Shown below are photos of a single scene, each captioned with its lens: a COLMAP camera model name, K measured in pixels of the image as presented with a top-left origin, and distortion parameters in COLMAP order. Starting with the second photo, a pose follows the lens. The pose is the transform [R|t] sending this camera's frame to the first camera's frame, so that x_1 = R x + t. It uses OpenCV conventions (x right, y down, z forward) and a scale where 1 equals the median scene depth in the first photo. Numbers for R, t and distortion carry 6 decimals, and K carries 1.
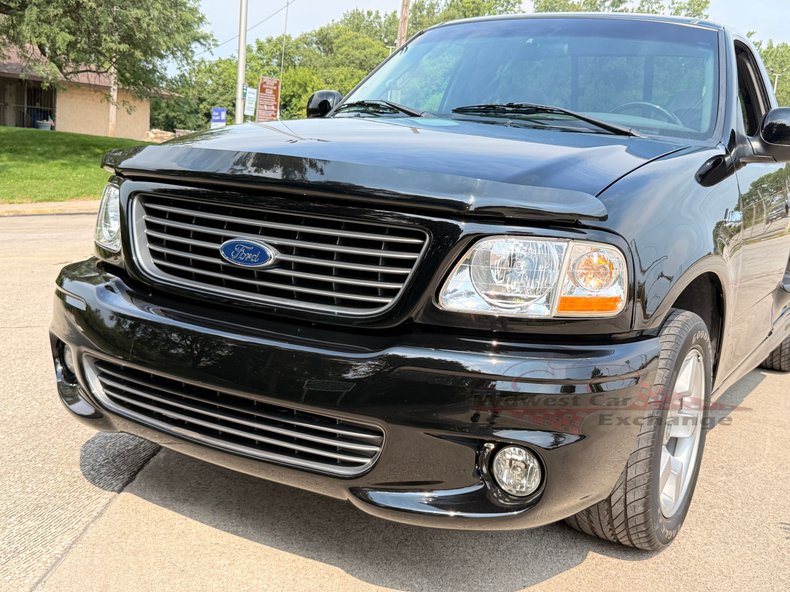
lens RADIAL K [[870.8, 0, 403.7], [0, 870.8, 298.7], [0, 0, 1]] dist [0.184280, -0.441639]
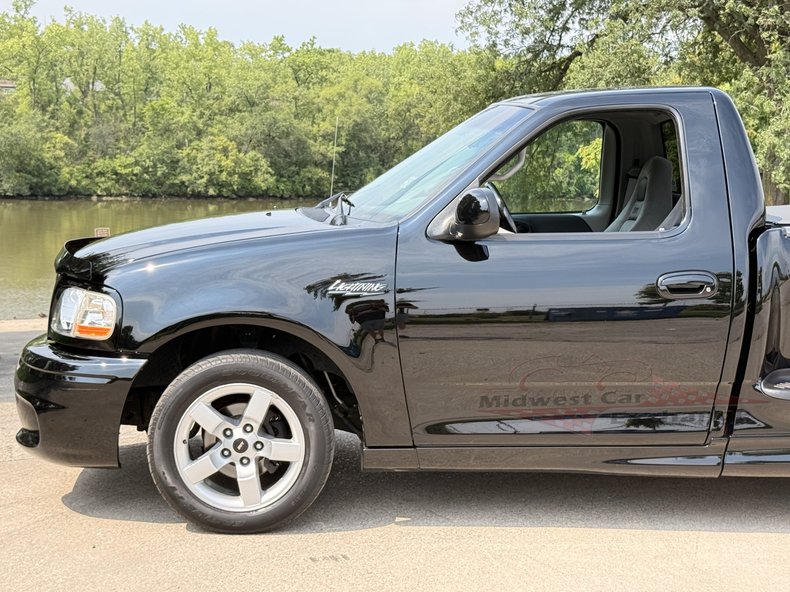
lens RADIAL K [[1342.3, 0, 399.6], [0, 1342.3, 298.6], [0, 0, 1]] dist [0.167900, -0.226029]
pose [[0.535550, 0.021421, -0.844232, 2.162228], [-0.113526, 0.992430, -0.046836, -0.000232], [0.836838, 0.120925, 0.533928, 0.109355]]
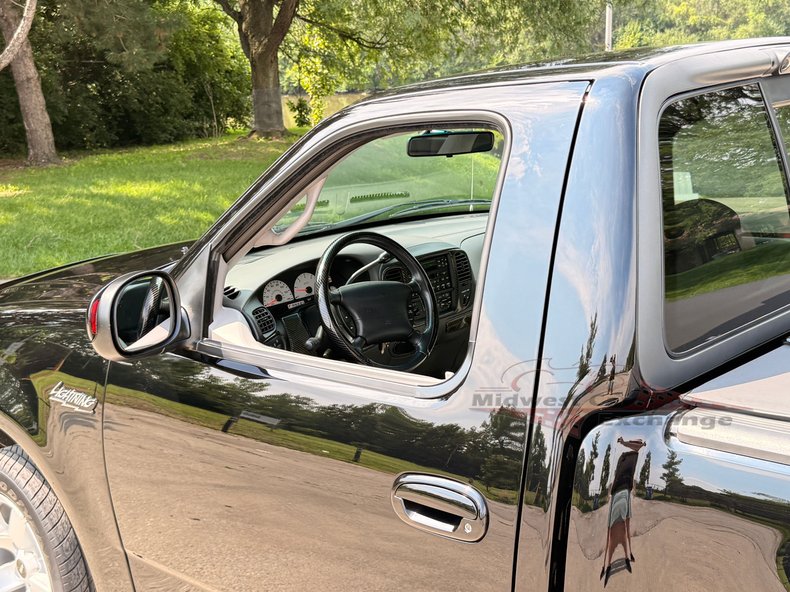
lens RADIAL K [[1081.9, 0, 401.2], [0, 1081.9, 297.0], [0, 0, 1]] dist [0.254214, -0.693828]
pose [[-0.220542, 0.149997, -0.963775, 1.410340], [-0.130829, 0.974626, 0.181623, -0.449900], [0.966563, 0.166145, -0.195322, 1.656808]]
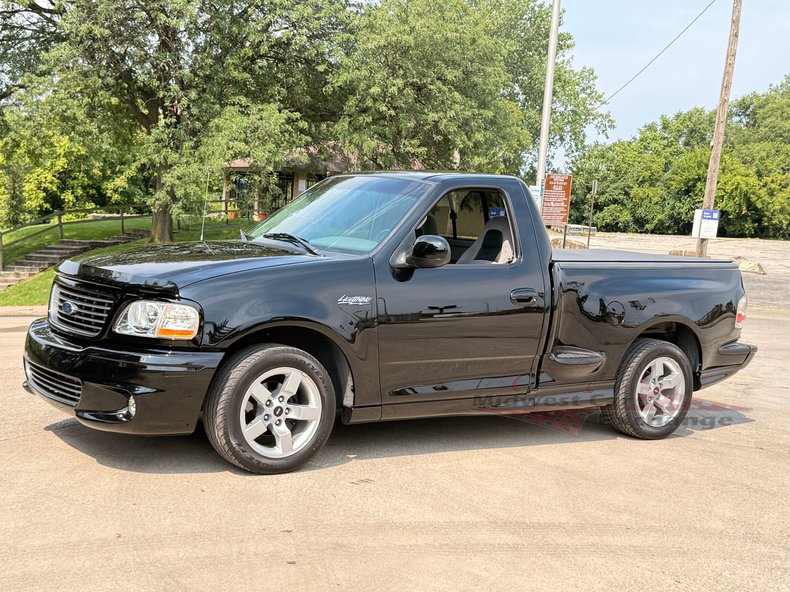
lens RADIAL K [[1076.4, 0, 394.2], [0, 1076.4, 299.3], [0, 0, 1]] dist [0.226345, -0.536637]
pose [[0.907731, 0.014717, -0.419294, 1.506957], [-0.063348, 0.992735, -0.102297, 0.135904], [0.414742, 0.119420, 0.902069, -0.996197]]
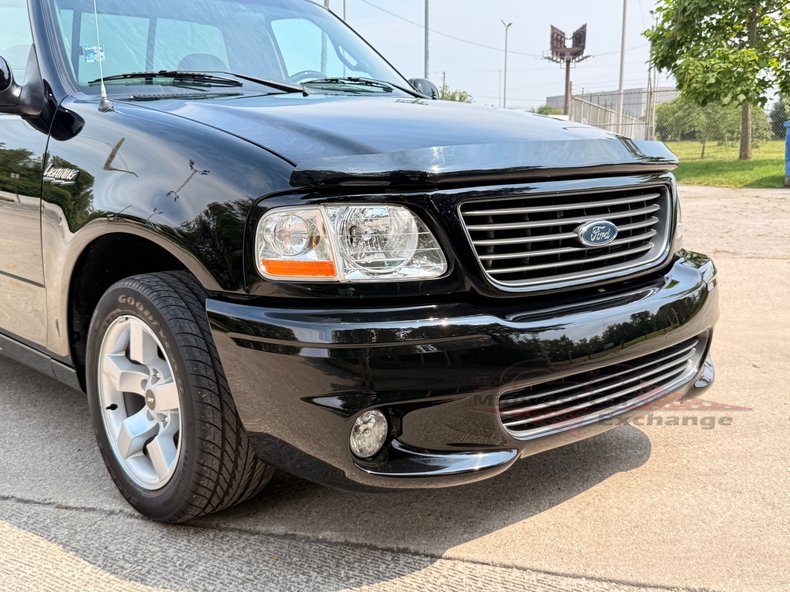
lens RADIAL K [[872.7, 0, 398.9], [0, 872.7, 307.2], [0, 0, 1]] dist [0.164657, -0.403281]
pose [[0.289655, -0.259986, 0.921145, -1.124935], [0.184371, 0.959533, 0.212845, -0.213046], [-0.939206, 0.108181, 0.325868, 0.785891]]
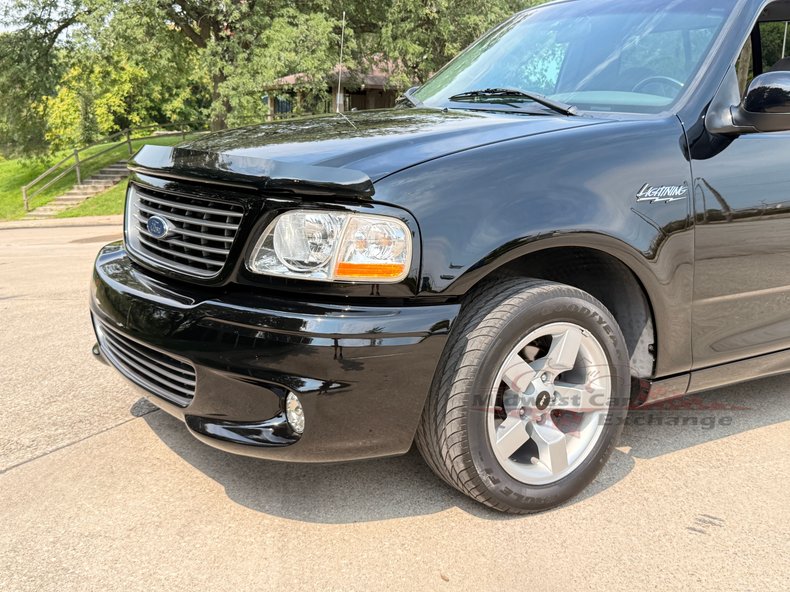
lens RADIAL K [[870.8, 0, 394.2], [0, 870.8, 301.3], [0, 0, 1]] dist [0.166497, -0.400144]
pose [[0.903568, 0.029898, -0.427400, 0.592590], [-0.026131, 0.999551, 0.014678, 0.023406], [0.427647, -0.002094, 0.903943, 0.004354]]
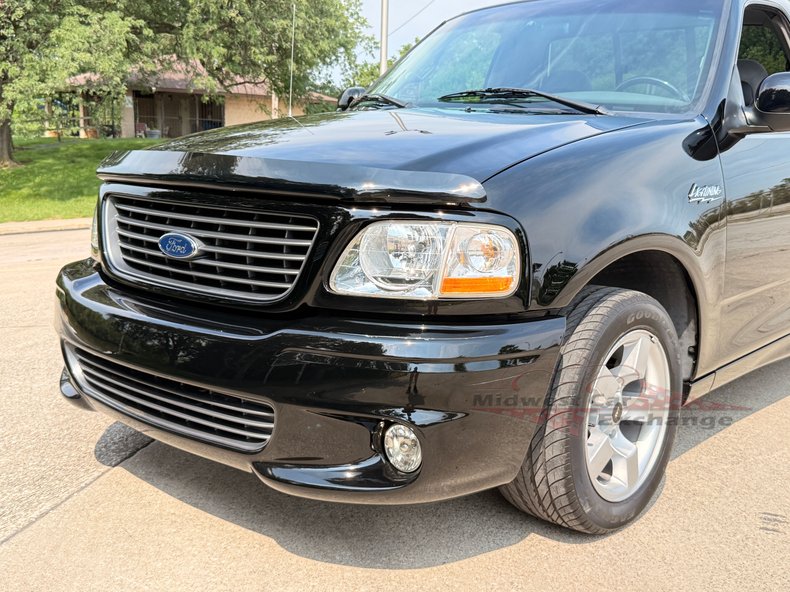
lens RADIAL K [[870.8, 0, 394.2], [0, 870.8, 301.3], [0, 0, 1]] dist [0.166497, -0.400144]
pose [[0.979145, -0.020497, -0.202128, 0.264954], [0.022506, 0.999718, 0.007642, 0.012378], [0.201914, -0.012032, 0.979329, -0.006404]]
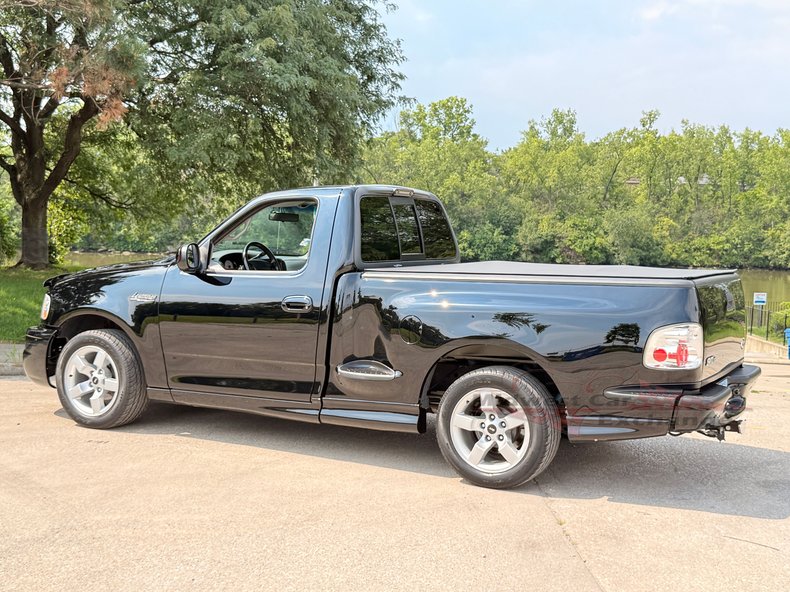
lens RADIAL K [[1050.8, 0, 396.1], [0, 1050.8, 300.0], [0, 0, 1]] dist [0.217251, -0.506577]
pose [[0.045196, -0.002760, -0.998974, 3.326879], [-0.185228, 0.982633, -0.011095, -0.191393], [0.981656, 0.185539, 0.043899, 1.680163]]
